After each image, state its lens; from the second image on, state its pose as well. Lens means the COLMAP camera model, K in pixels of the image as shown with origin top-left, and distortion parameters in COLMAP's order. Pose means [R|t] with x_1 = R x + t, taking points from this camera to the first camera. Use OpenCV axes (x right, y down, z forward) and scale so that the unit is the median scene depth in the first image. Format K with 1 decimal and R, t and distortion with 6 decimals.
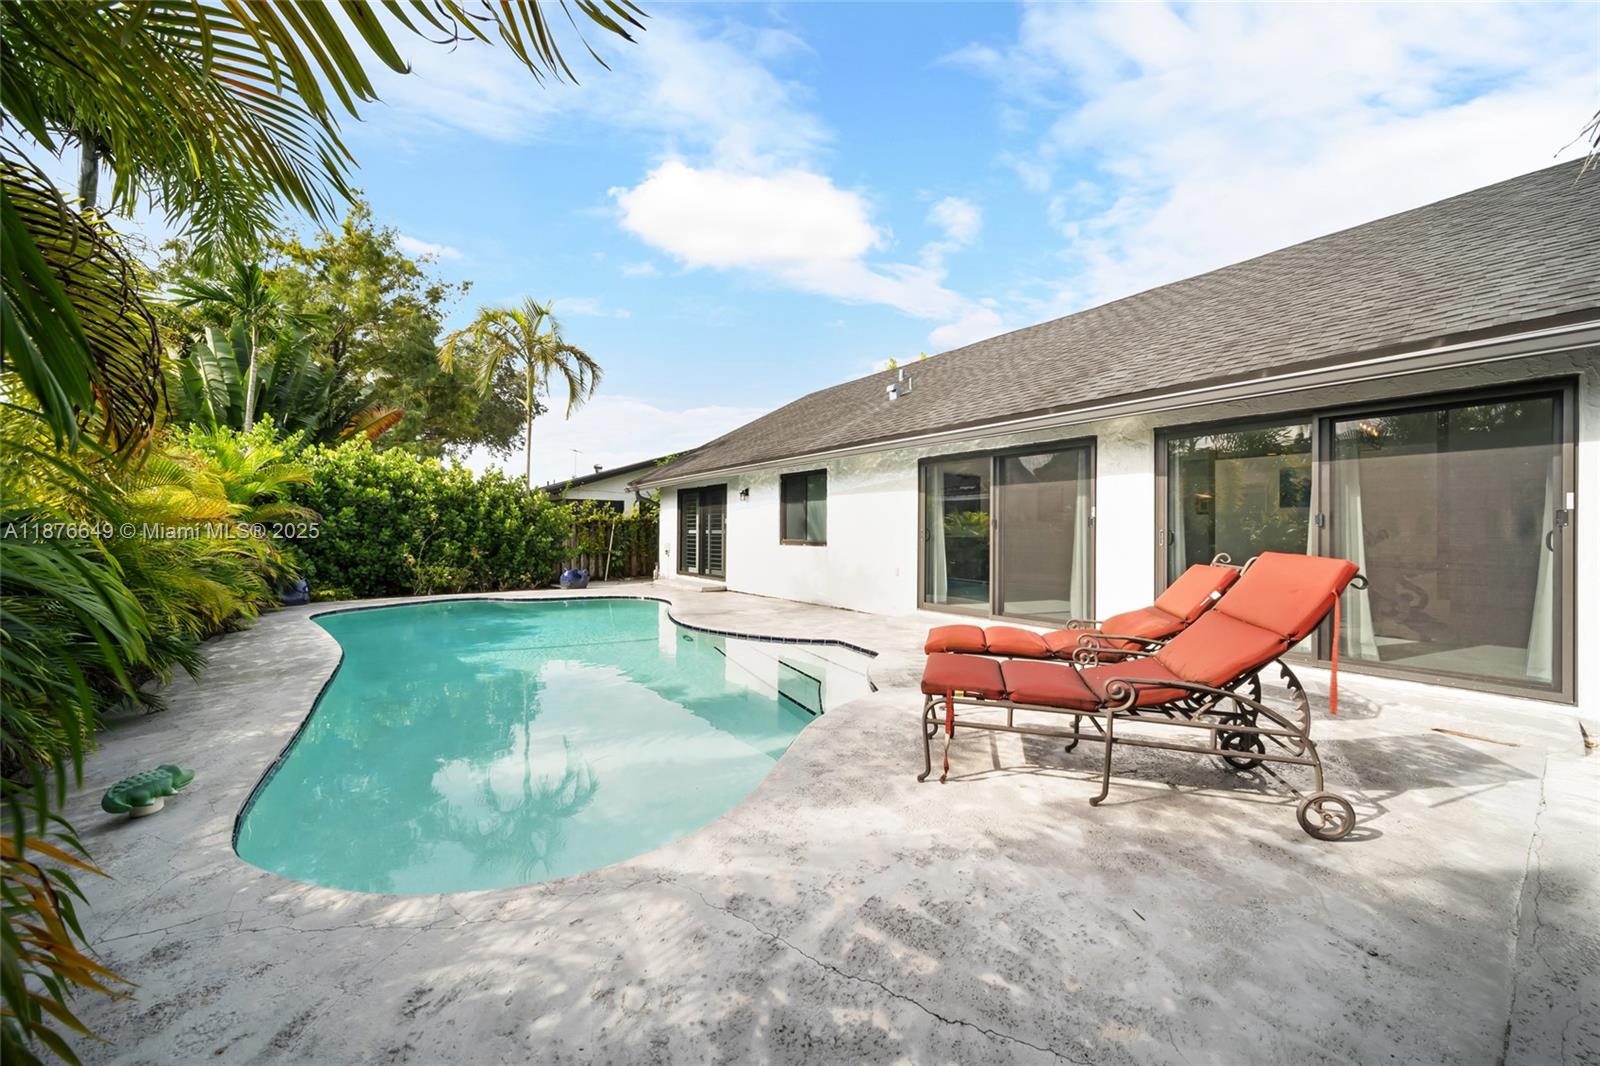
lens RADIAL K [[571.7, 0, 803.5], [0, 571.7, 535.8], [0, 0, 1]] dist [0.000196, -0.000293]
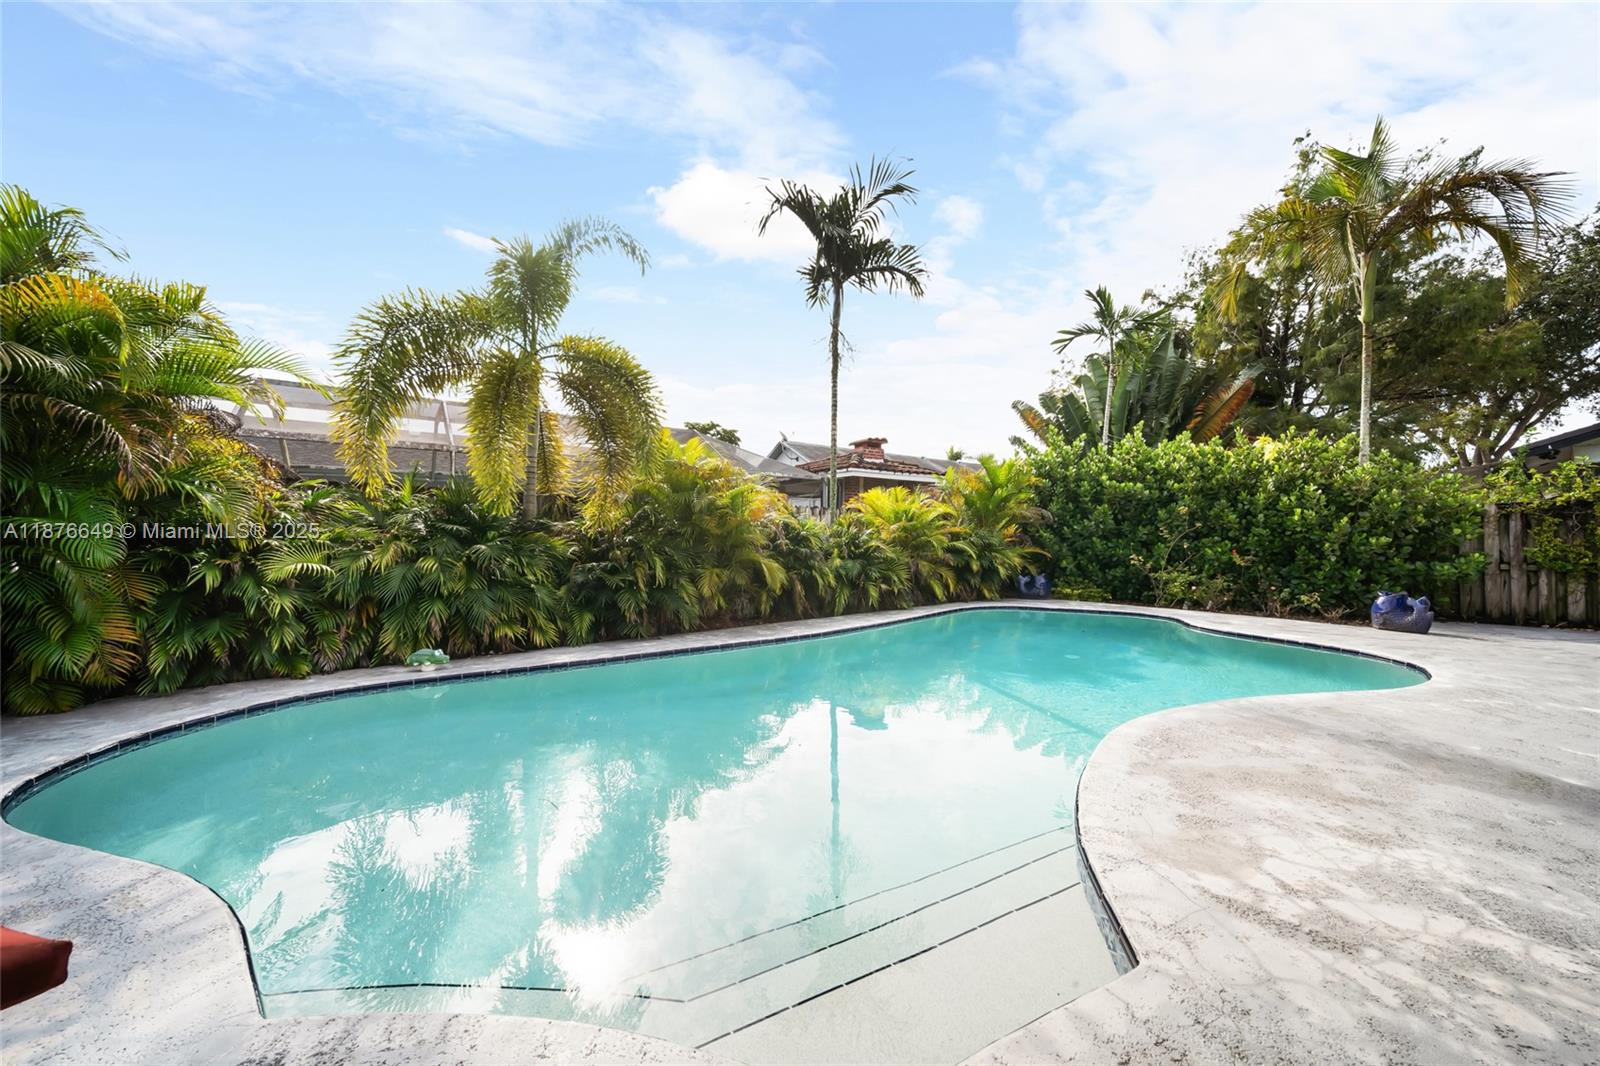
lens RADIAL K [[571.7, 0, 803.5], [0, 571.7, 535.8], [0, 0, 1]] dist [0.000196, -0.000293]
pose [[-0.010187, -0.000194, -0.999948, 0.148717], [0.002775, 0.999996, -0.000223, 0.000205], [0.999944, -0.002777, -0.010186, 0.445974]]
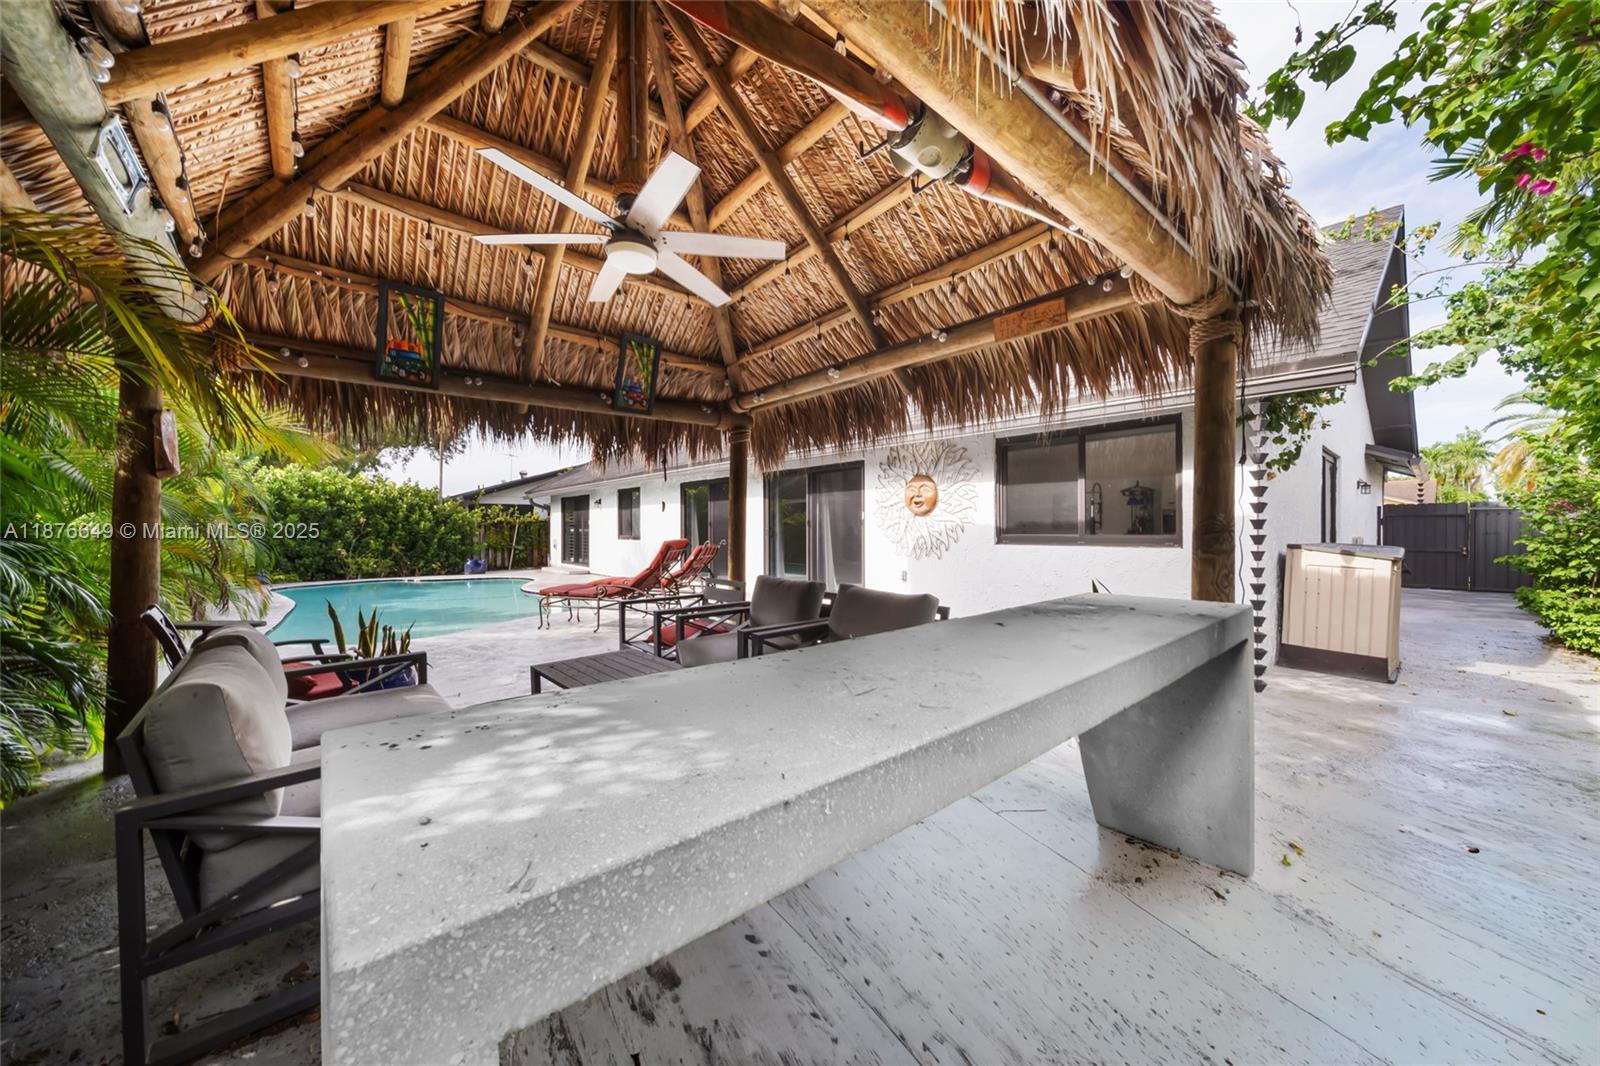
lens RADIAL K [[569.6, 0, 811.1], [0, 569.6, 538.2], [0, 0, 1]] dist [-0.008189, -0.000115]
pose [[0.997397, -0.008836, 0.071559, 0.280248], [0.008022, 0.999900, 0.011664, 0.000529], [-0.071655, -0.011060, 0.997368, -0.361739]]
